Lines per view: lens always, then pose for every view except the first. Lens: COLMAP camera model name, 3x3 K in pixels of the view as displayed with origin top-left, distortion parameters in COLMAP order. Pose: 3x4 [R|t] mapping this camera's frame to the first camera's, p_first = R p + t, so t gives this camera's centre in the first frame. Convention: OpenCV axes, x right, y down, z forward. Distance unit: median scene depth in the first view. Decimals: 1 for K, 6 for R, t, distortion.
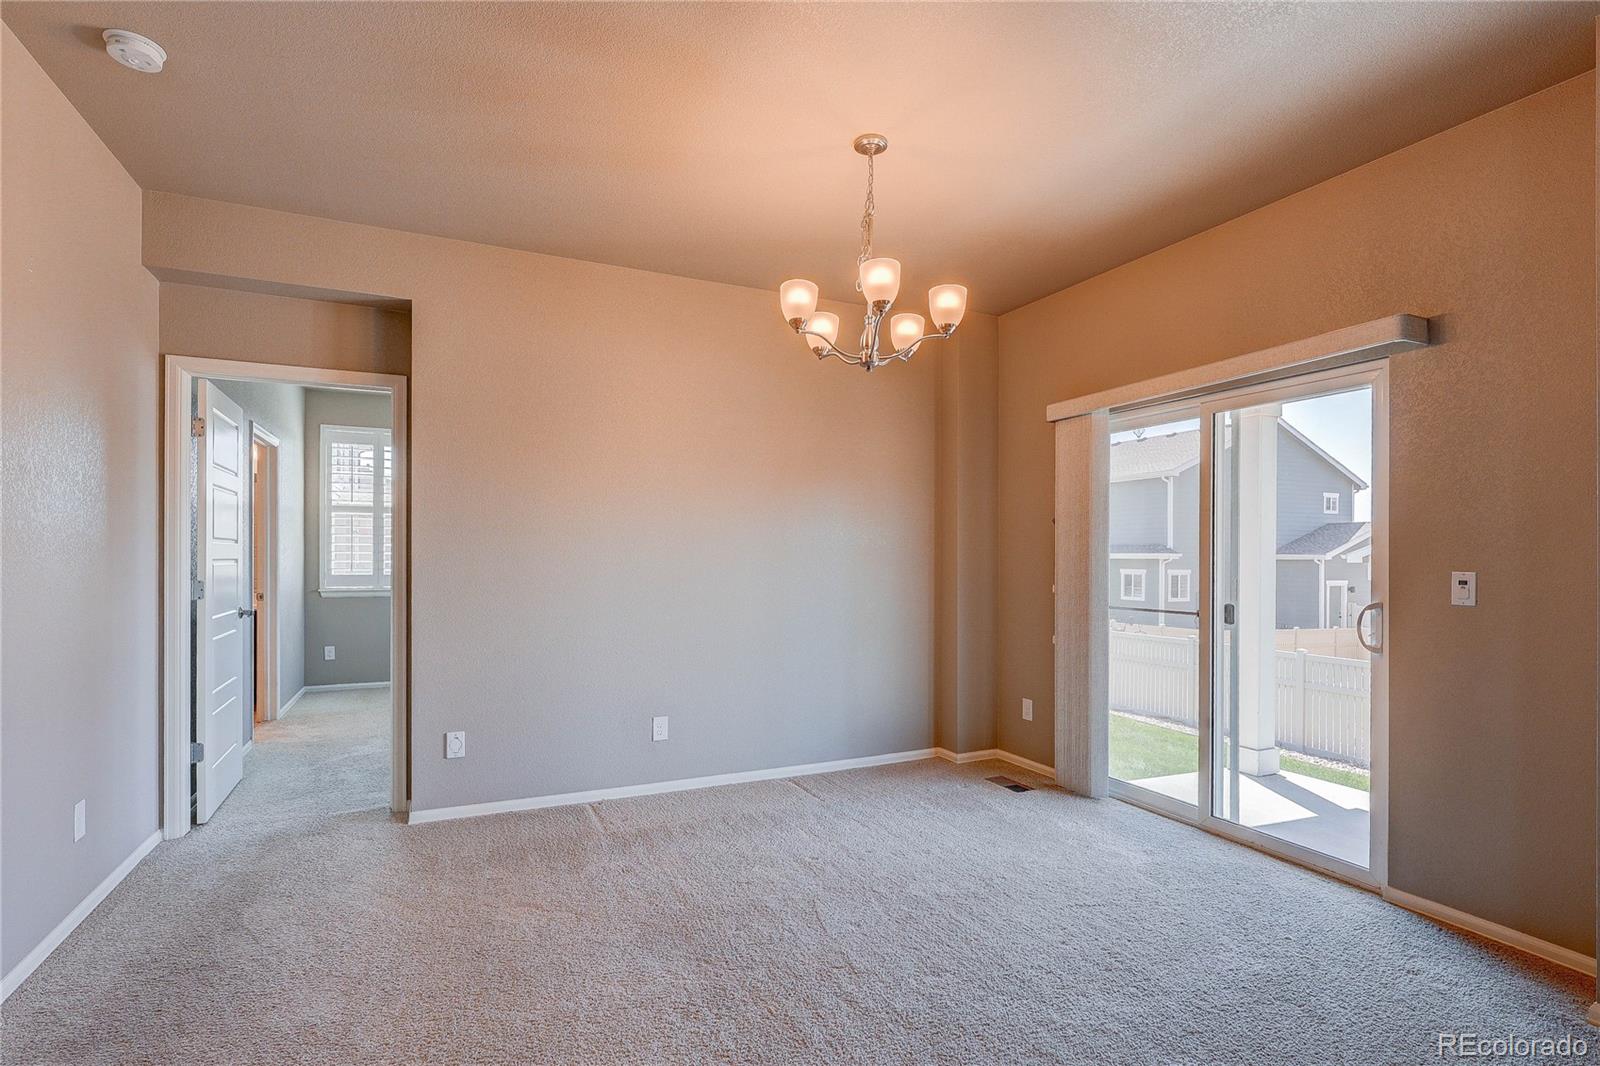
lens RADIAL K [[777.8, 0, 796.3], [0, 777.8, 560.5], [0, 0, 1]] dist [-0.001977, -0.000455]
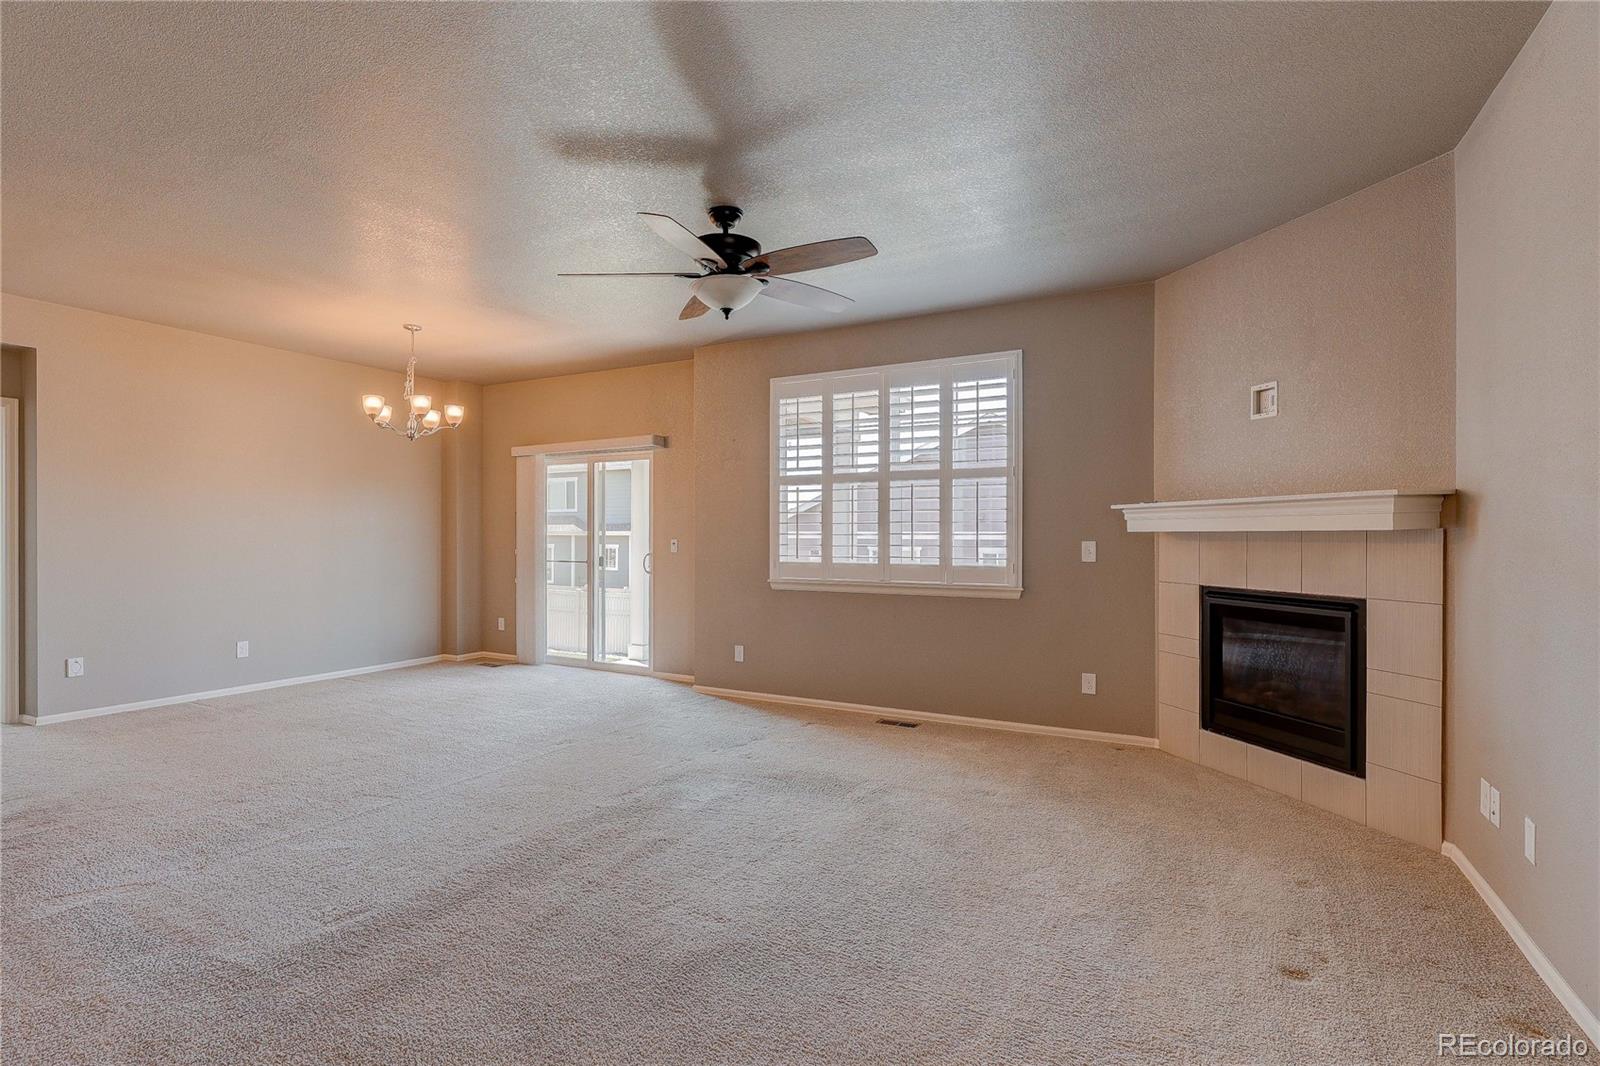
lens RADIAL K [[756.5, 0, 800.0], [0, 756.5, 533.0], [0, 0, 1]] dist [-0.001476, 0.000022]
pose [[0.802808, 0.000113, 0.596238, -0.201283], [0.003543, 0.999981, -0.004960, 0.005865], [-0.596227, 0.006095, 0.802792, -0.879100]]
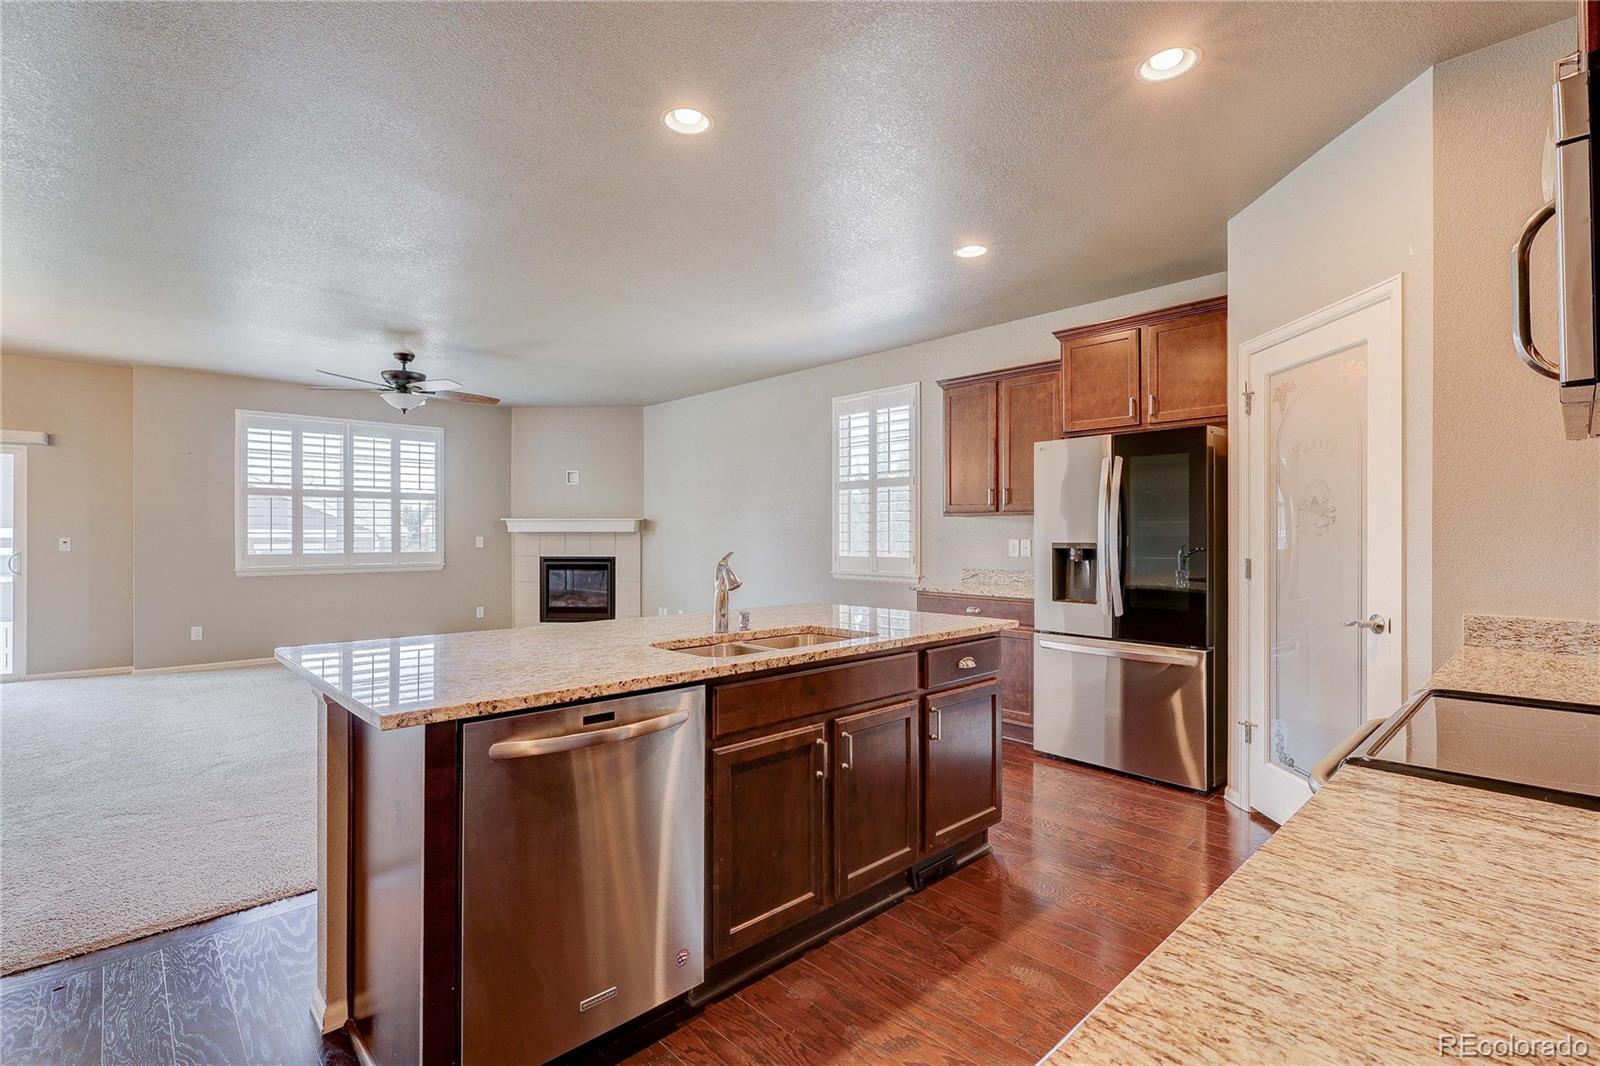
lens RADIAL K [[740.5, 0, 799.6], [0, 740.5, 529.4], [0, 0, 1]] dist [-0.001162, -0.000121]
pose [[-0.315475, 0.002619, 0.948930, -1.586080], [0.003375, 0.999993, -0.001638, -0.000900], [-0.948928, 0.002686, -0.315482, -0.376404]]
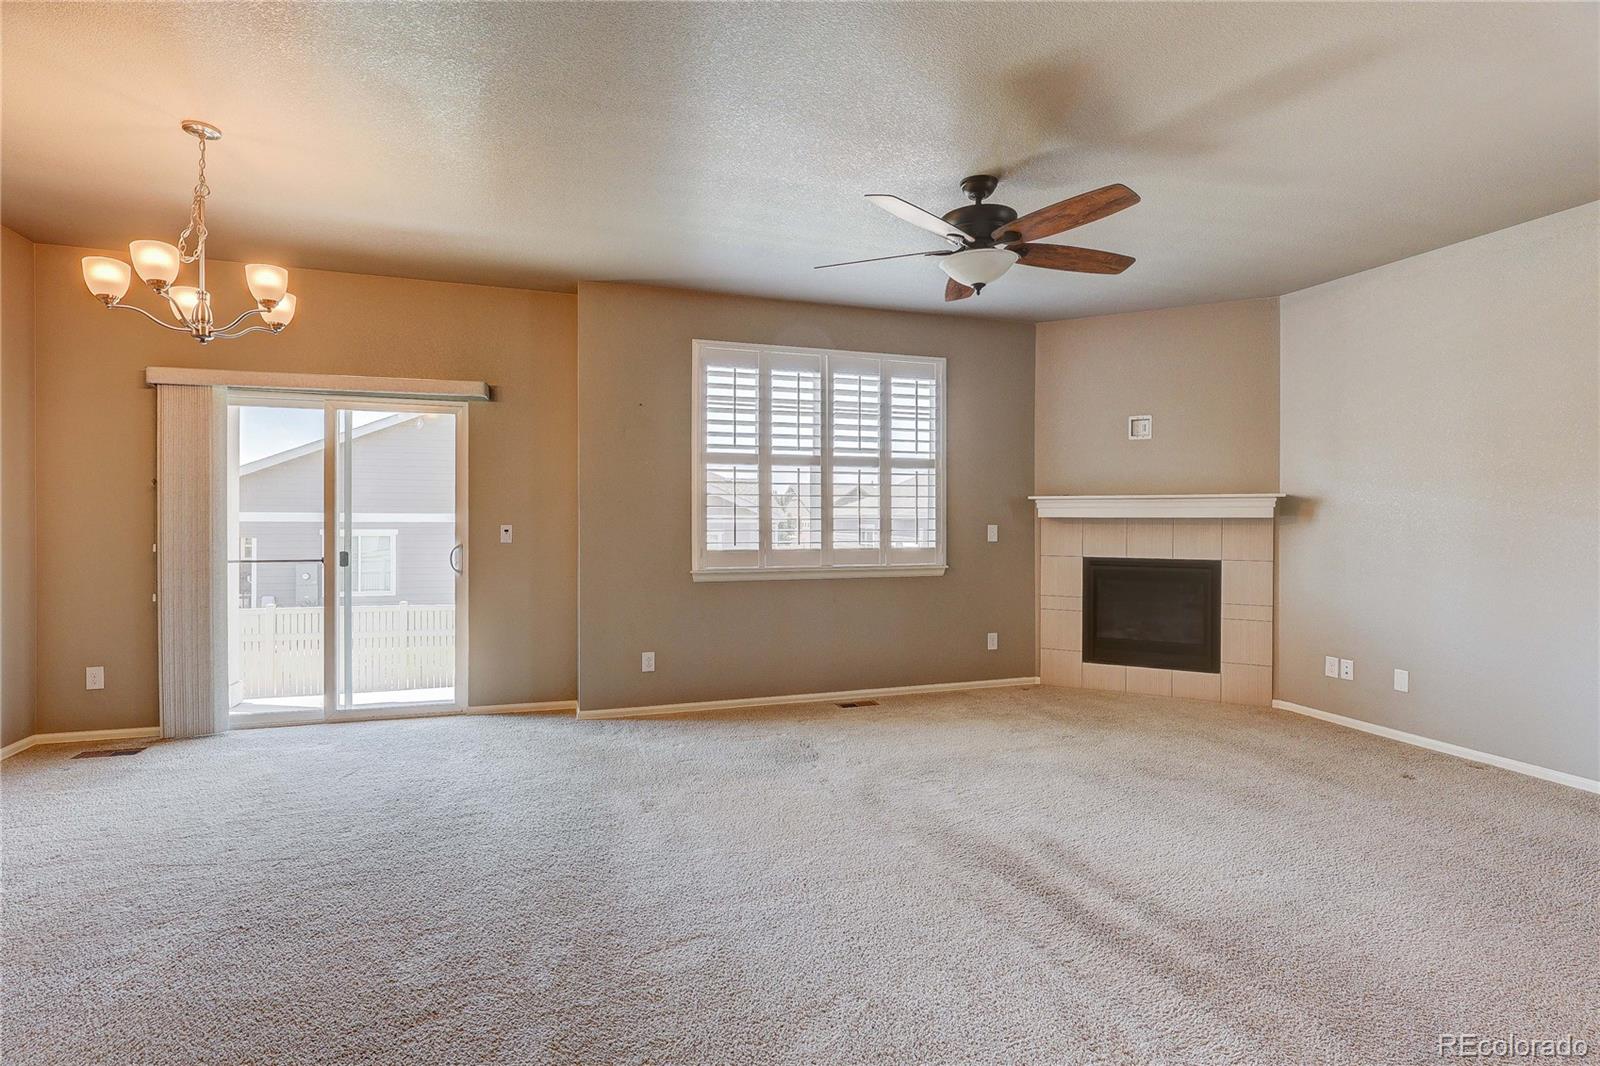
lens RADIAL K [[751.4, 0, 799.4], [0, 751.4, 521.5], [0, 0, 1]] dist [-0.001680, -0.000192]
pose [[0.120915, -0.004463, 0.992653, -0.629669], [0.003035, 0.999987, 0.004126, 0.000604], [-0.992658, 0.002514, 0.120927, 0.048492]]
